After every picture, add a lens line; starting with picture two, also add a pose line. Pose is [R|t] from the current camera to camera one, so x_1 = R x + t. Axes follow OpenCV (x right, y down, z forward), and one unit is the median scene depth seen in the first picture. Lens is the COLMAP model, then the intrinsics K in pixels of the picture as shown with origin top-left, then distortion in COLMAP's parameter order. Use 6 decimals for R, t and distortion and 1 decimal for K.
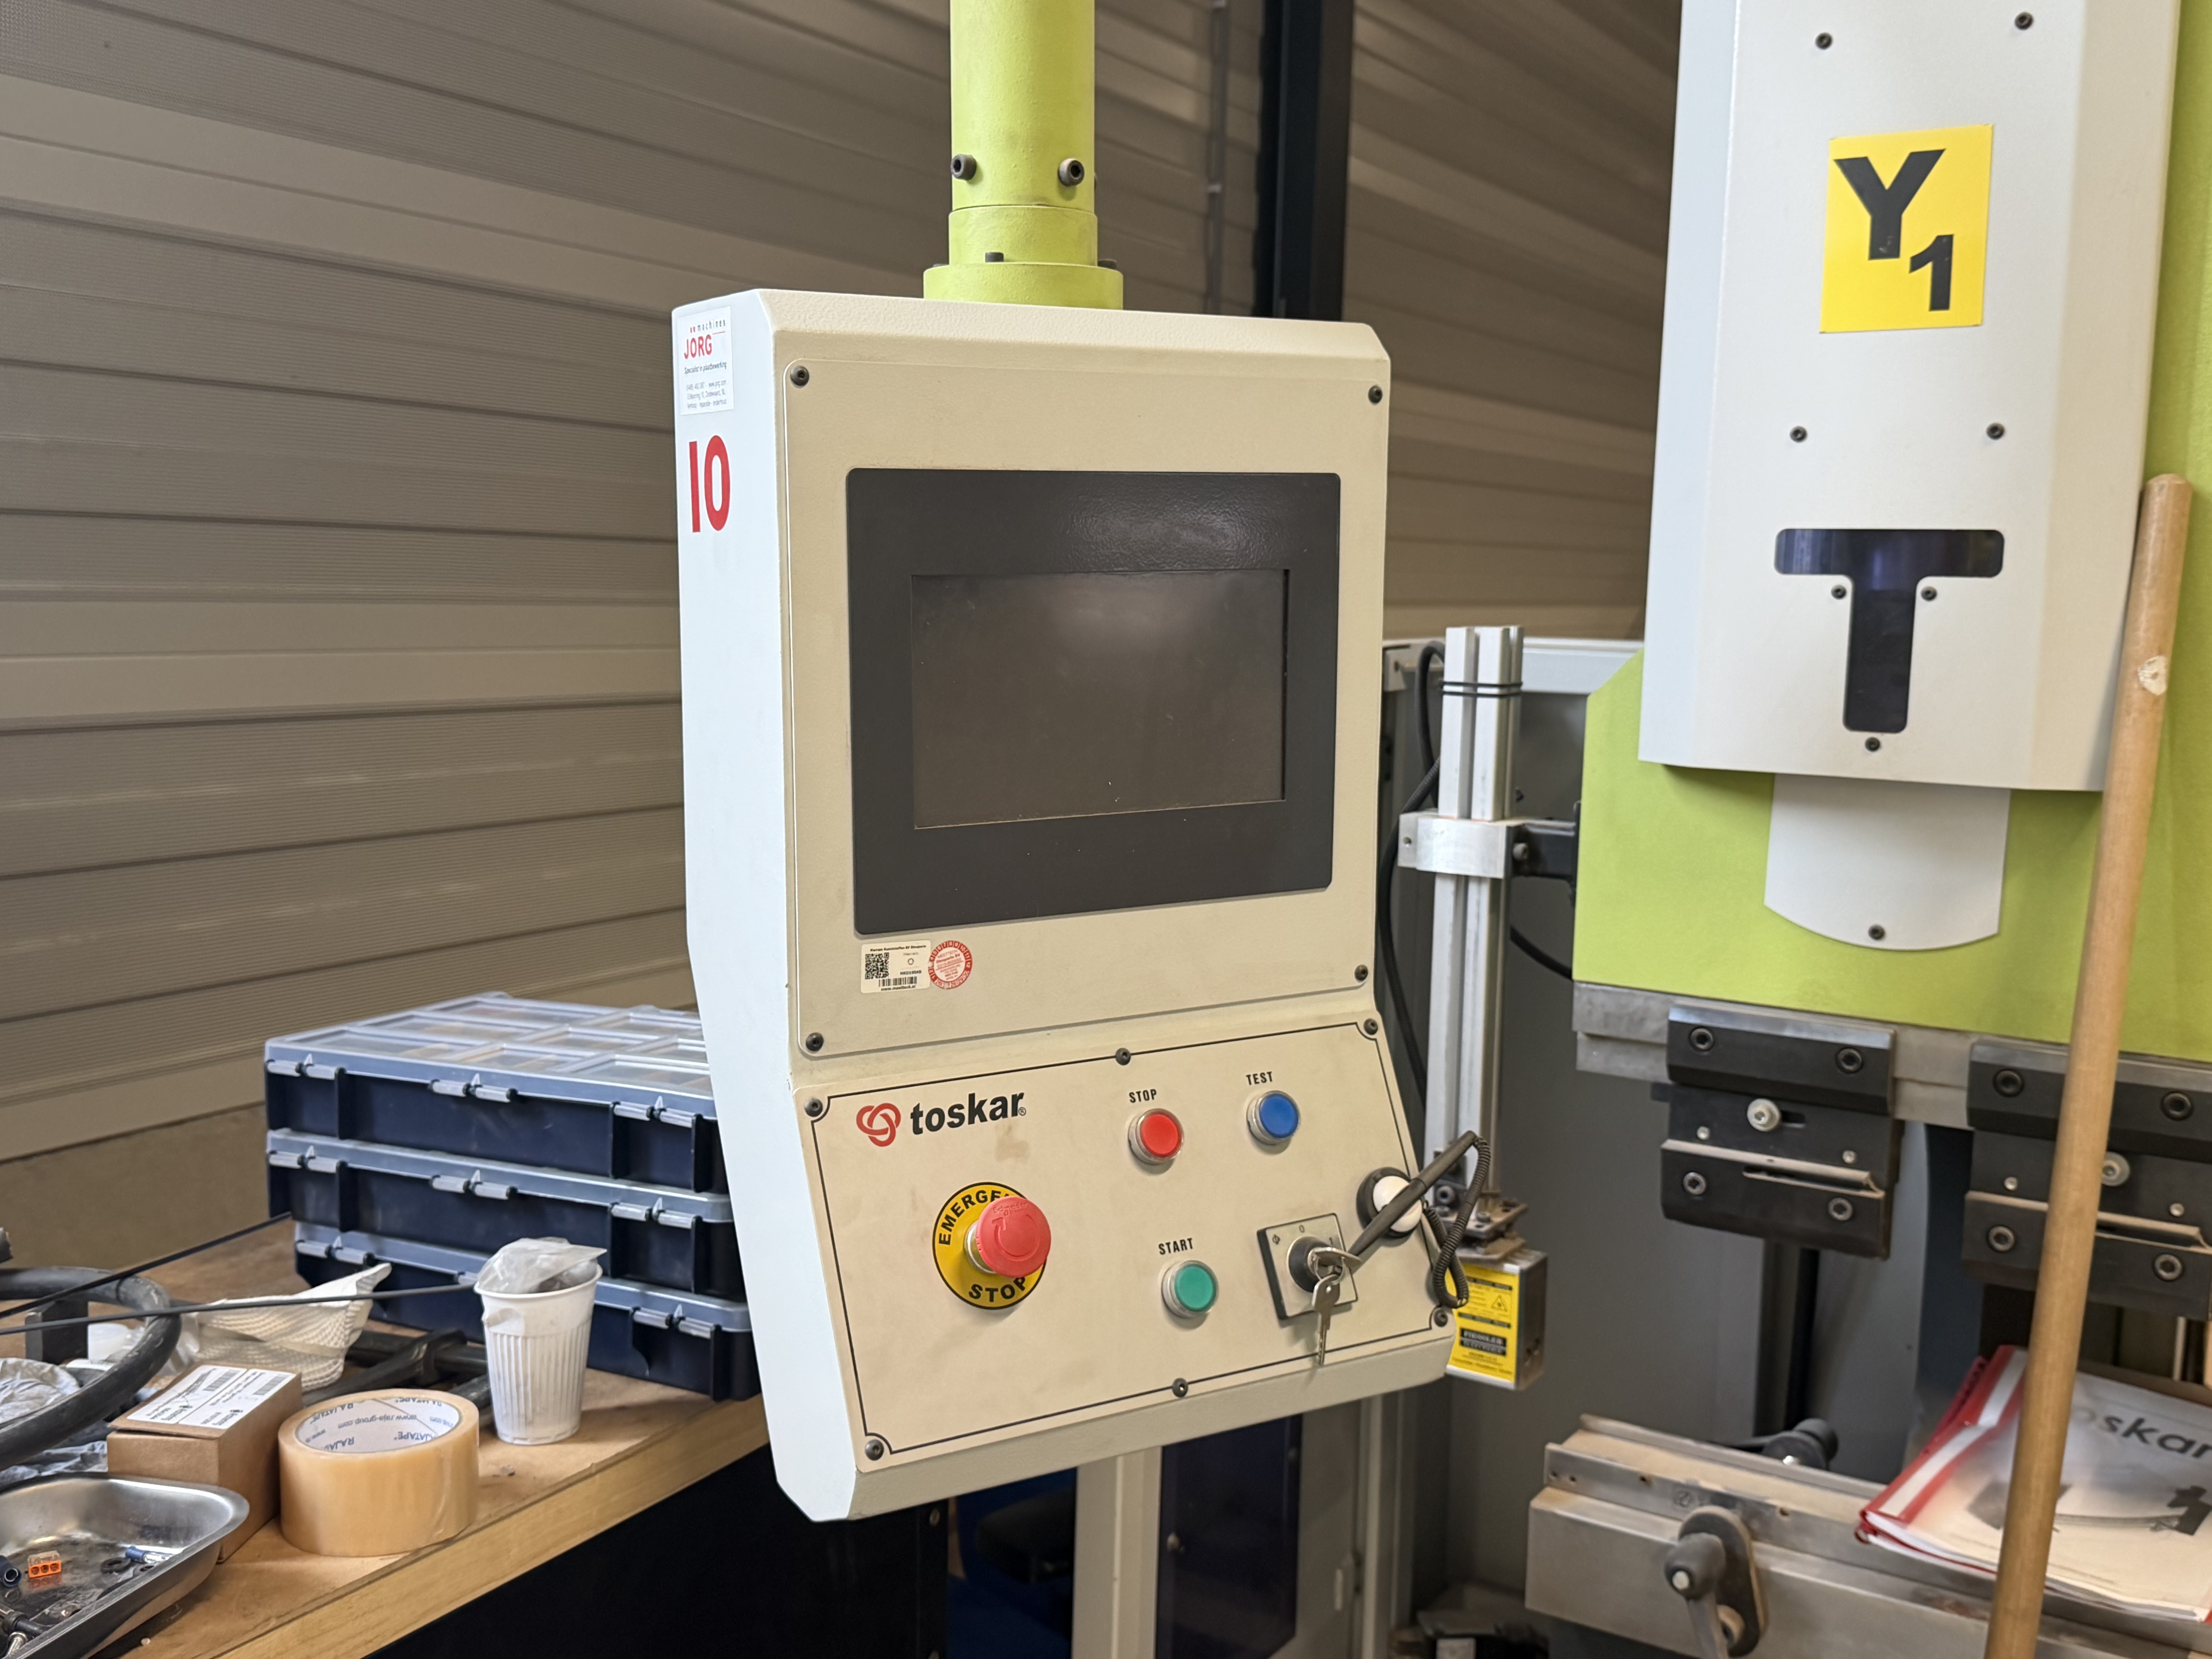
lens RADIAL K [[2182.4, 0, 1126.1], [0, 2182.4, 831.3], [0, 0, 1]] dist [0.065576, 0.000000]
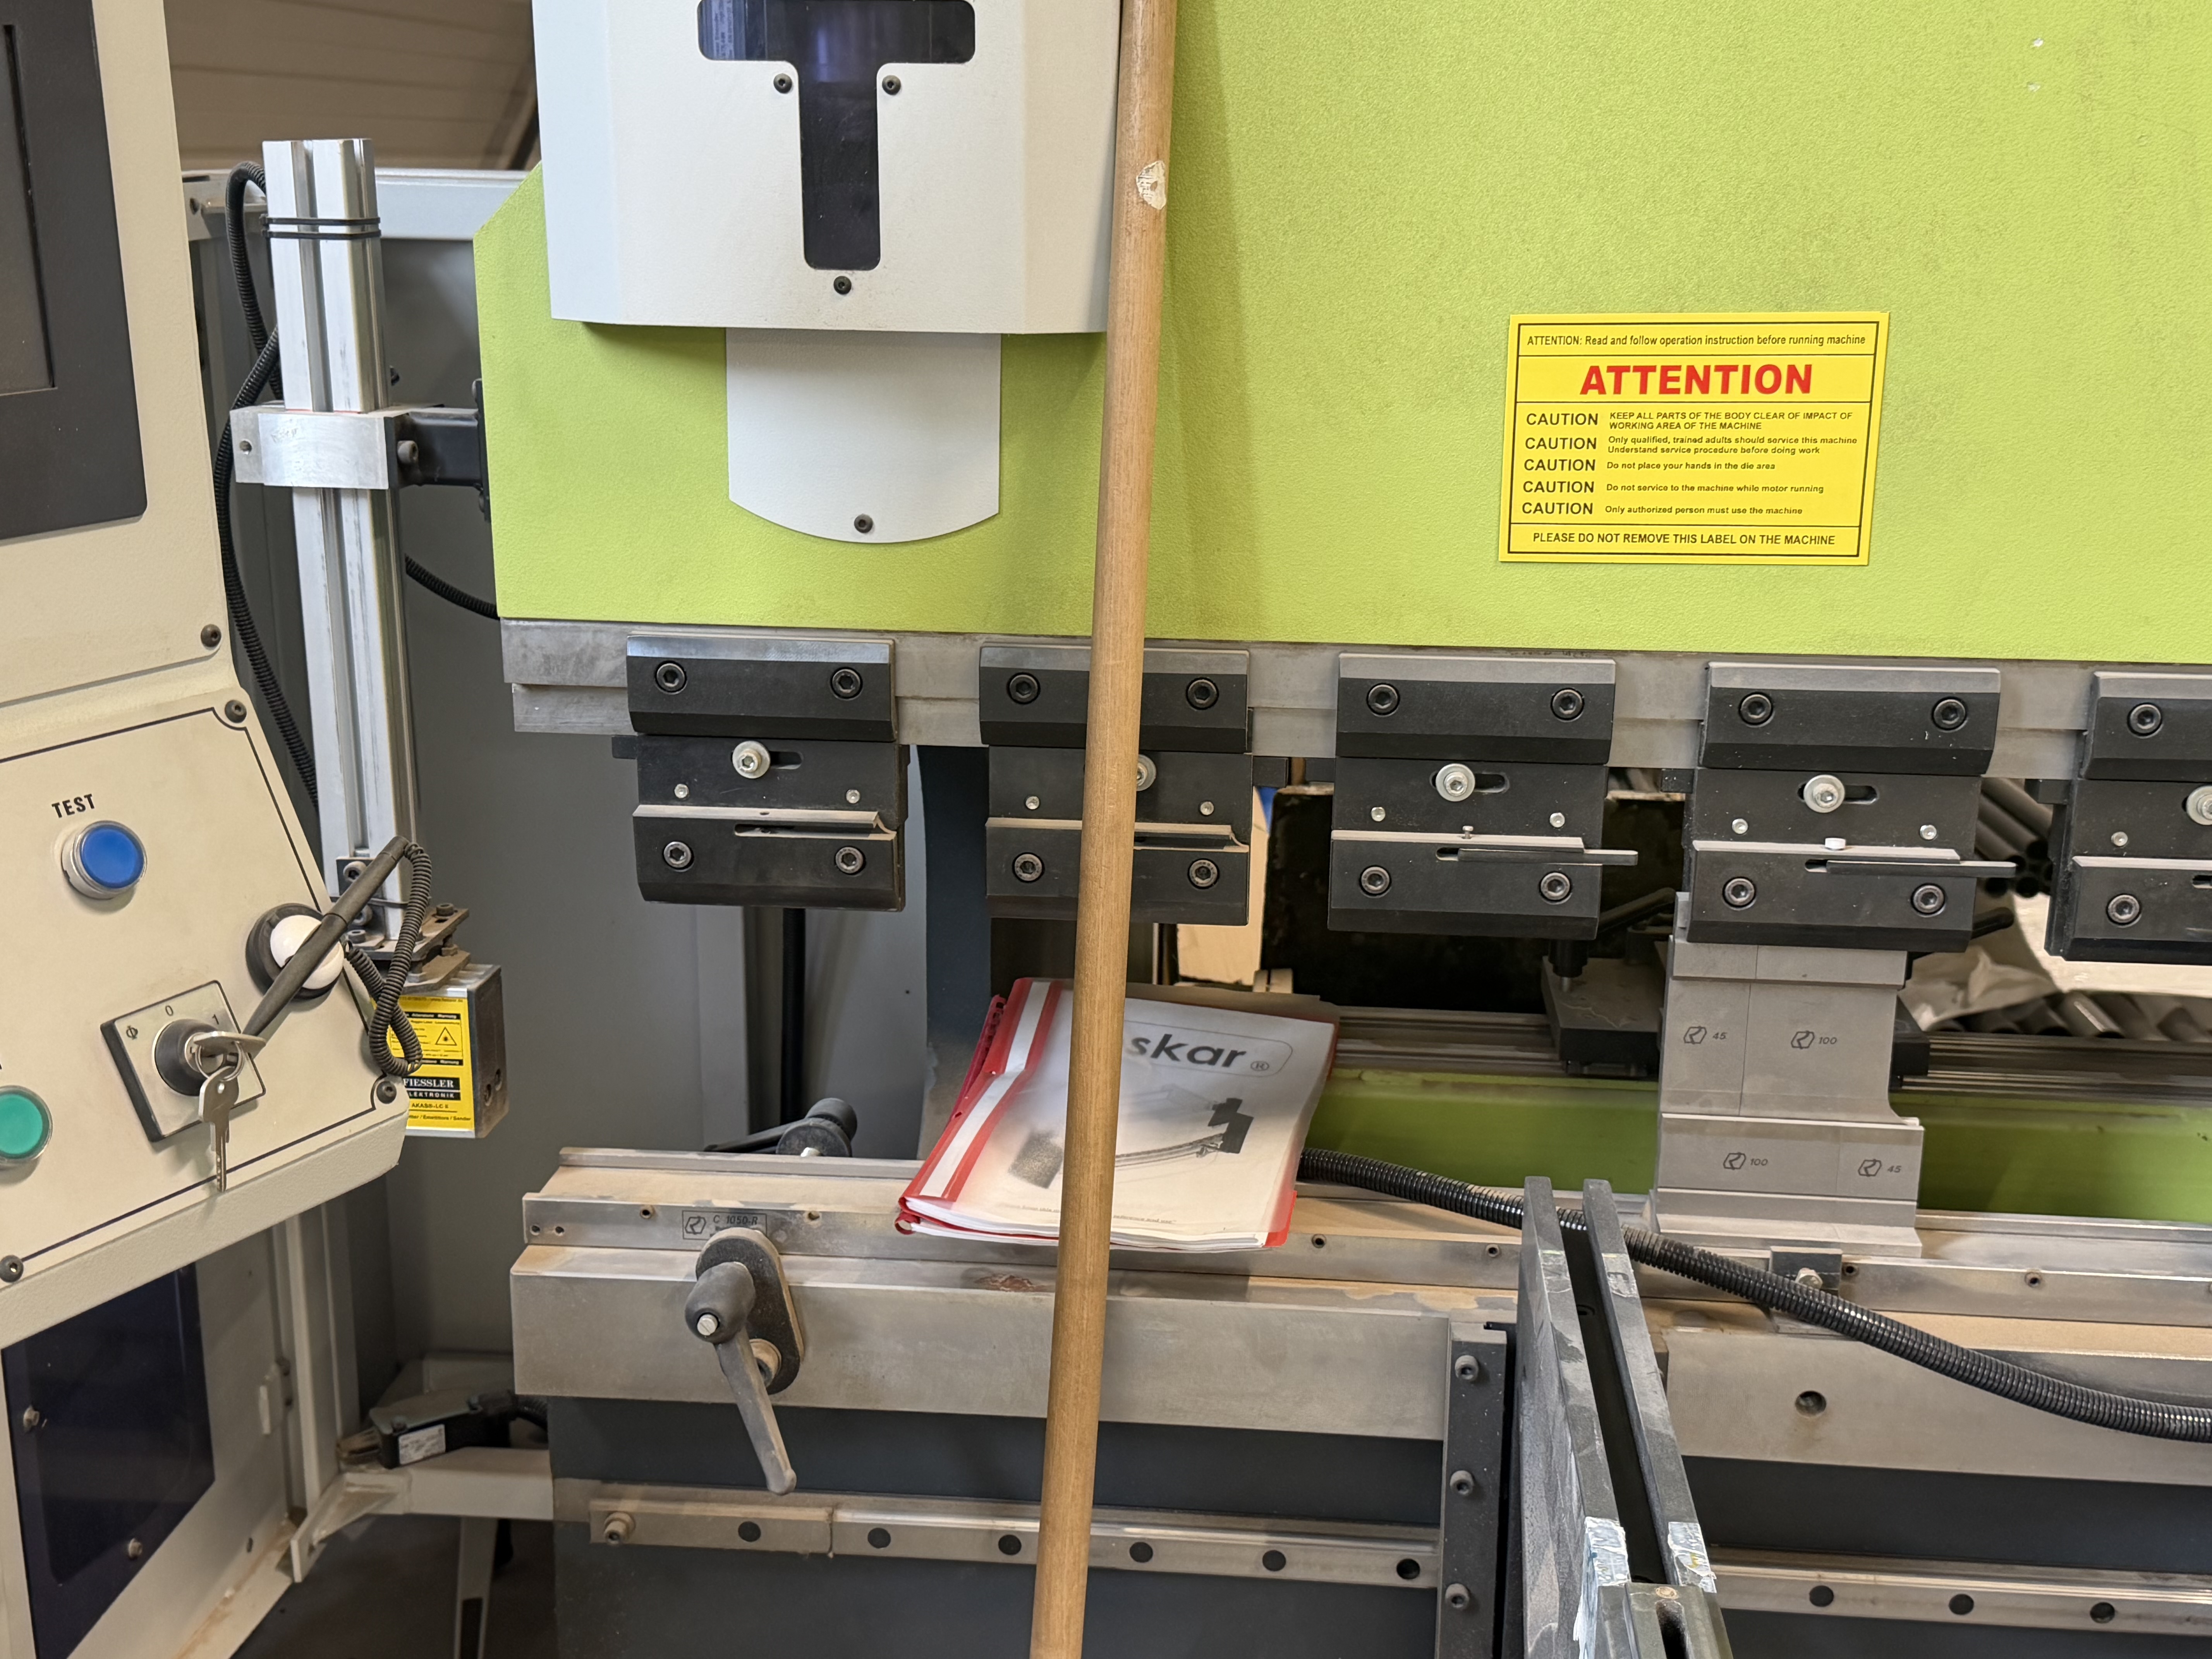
lens RADIAL K [[2464.2, 0, 1123.4], [0, 2464.2, 850.1], [0, 0, 1]] dist [0.083782, 0.000000]
pose [[0.888184, -0.139351, 0.437847, 0.007381], [0.065435, 0.981551, 0.179654, 0.006722], [-0.454805, -0.130915, 0.880917, 0.132995]]
